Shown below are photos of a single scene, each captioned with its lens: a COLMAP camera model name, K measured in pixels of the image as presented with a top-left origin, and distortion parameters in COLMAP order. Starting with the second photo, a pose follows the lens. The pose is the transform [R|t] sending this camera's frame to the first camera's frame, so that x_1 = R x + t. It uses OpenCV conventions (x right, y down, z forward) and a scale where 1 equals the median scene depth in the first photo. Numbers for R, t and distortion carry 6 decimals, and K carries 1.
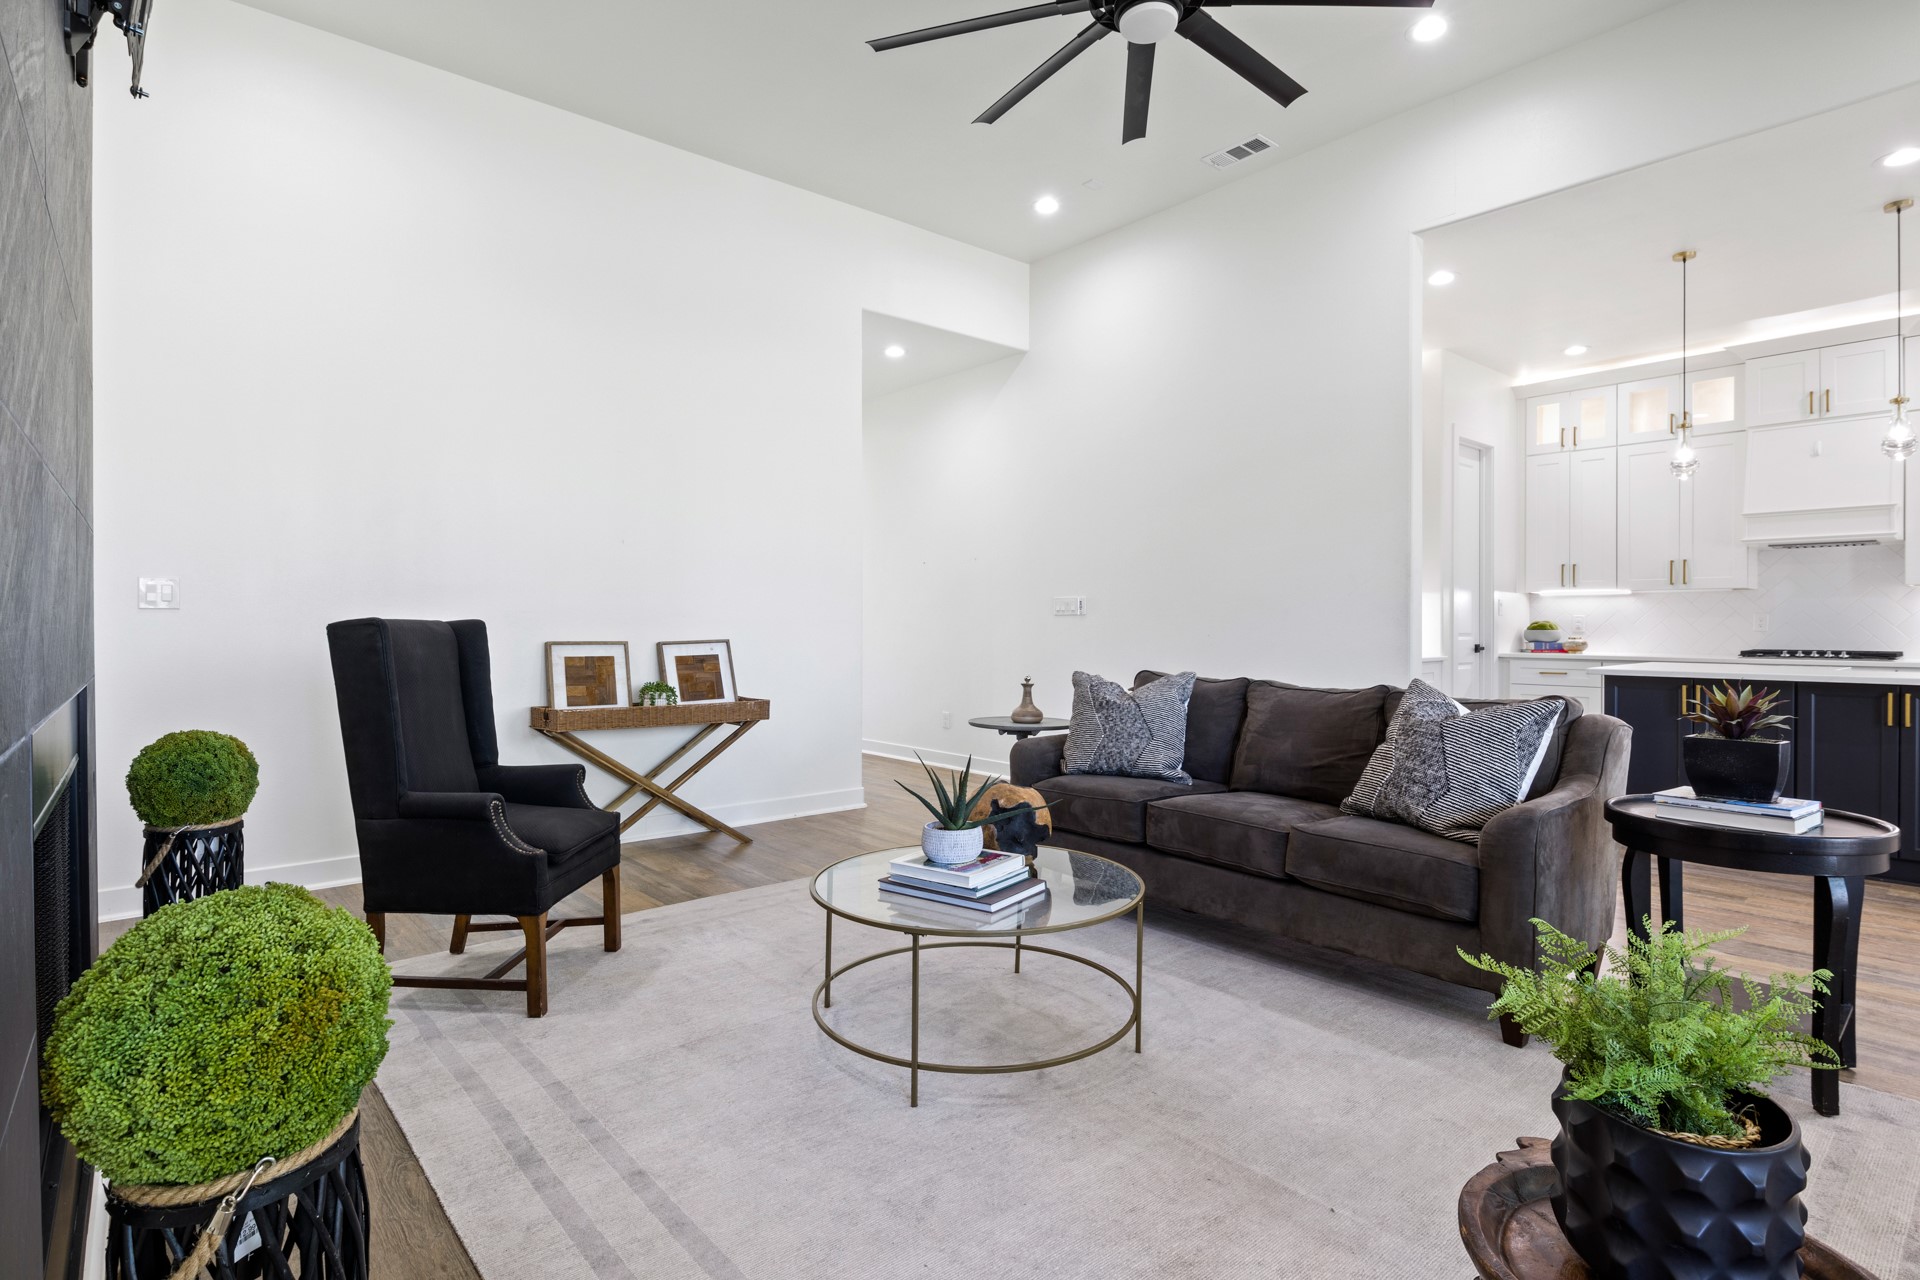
lens RADIAL K [[951.4, 0, 964.3], [0, 951.4, 642.7], [0, 0, 1]] dist [-0.009174, -0.001309]
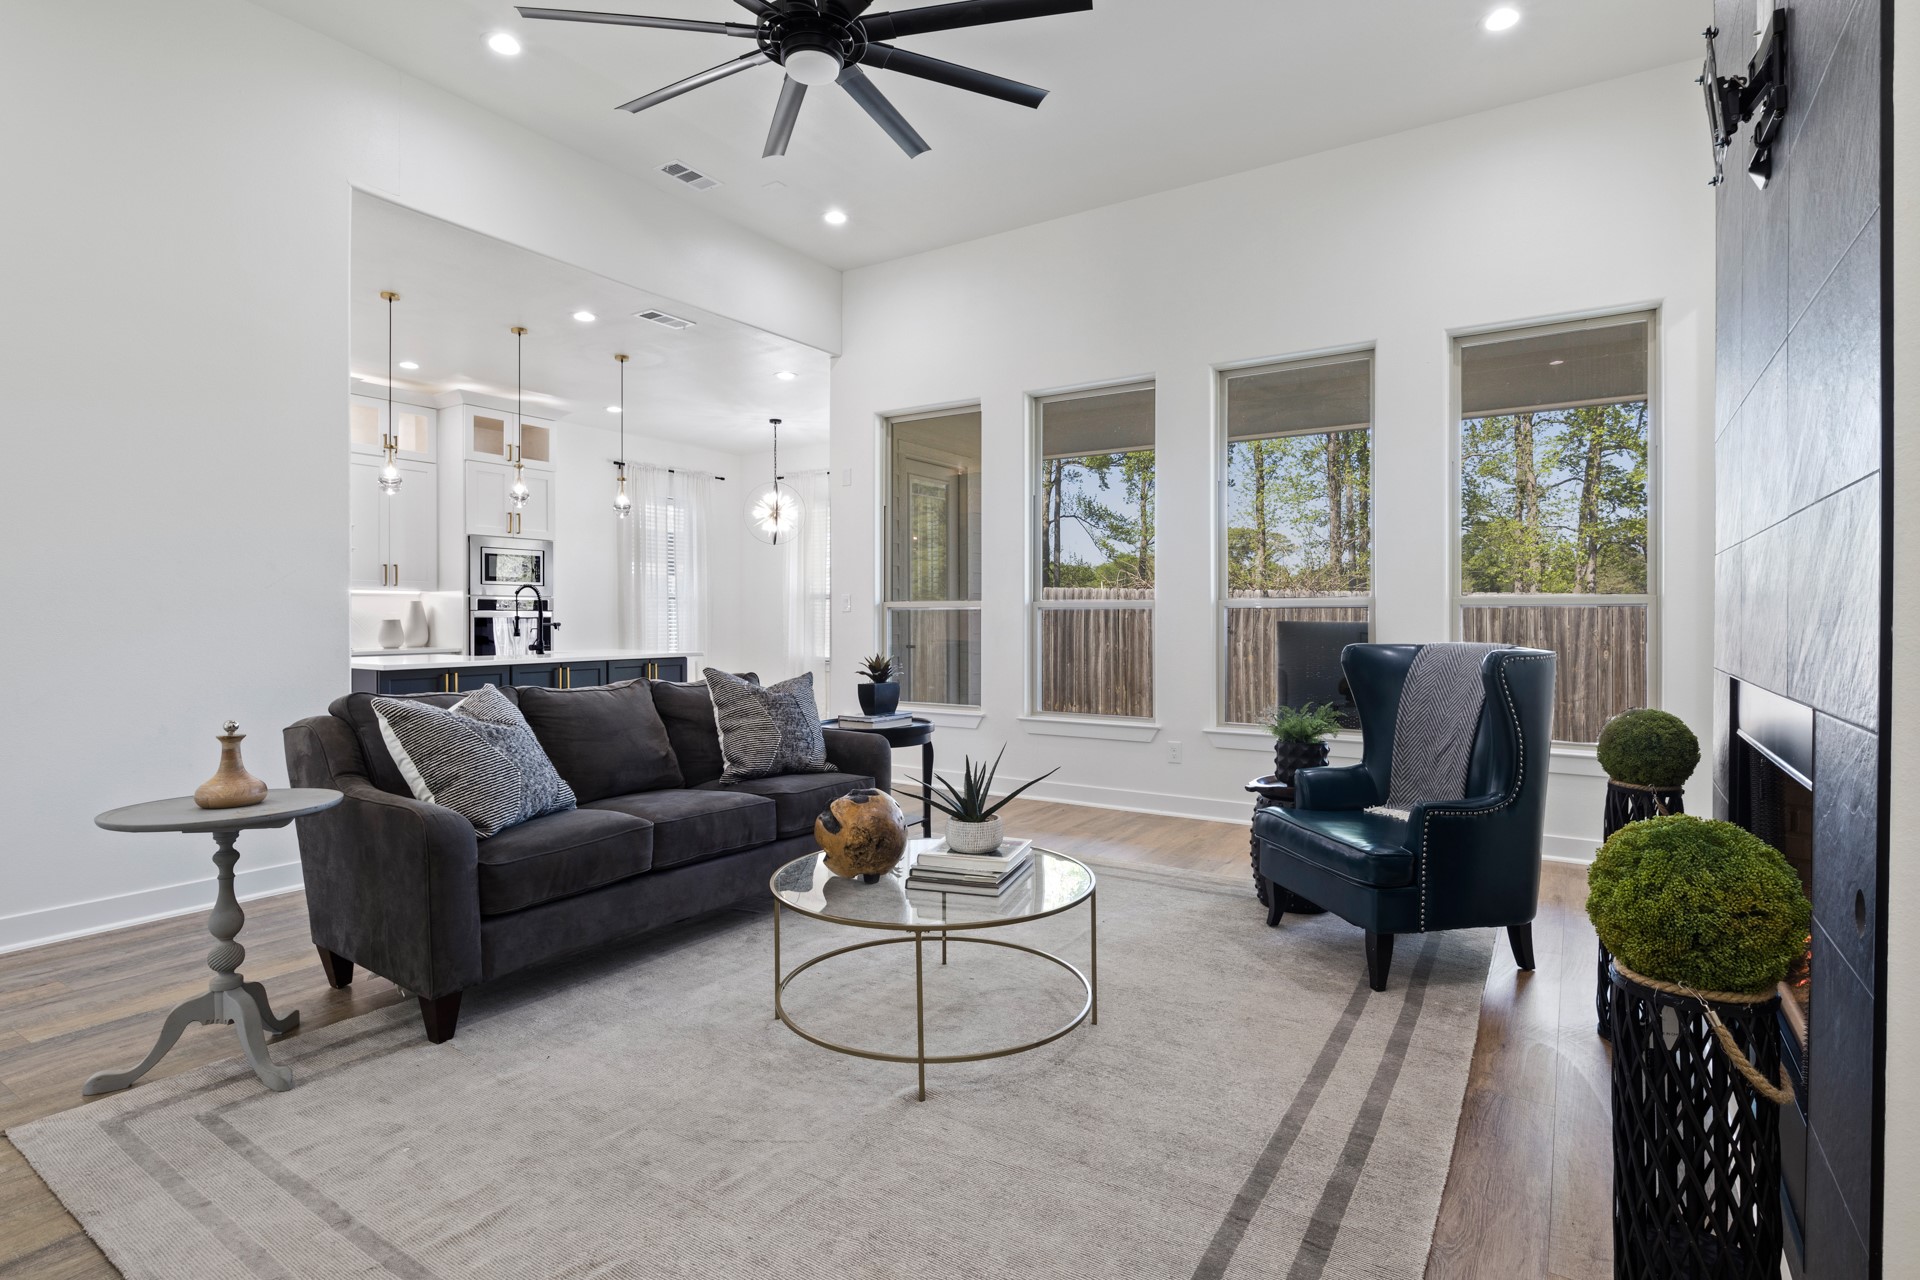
lens RADIAL K [[951.4, 0, 969.6], [0, 951.4, 627.1], [0, 0, 1]] dist [-0.009174, -0.001309]
pose [[-0.287002, -0.009626, 0.957882, -0.549295], [0.016606, 0.999749, 0.015022, -0.020012], [-0.957786, 0.020218, -0.286771, 0.689927]]
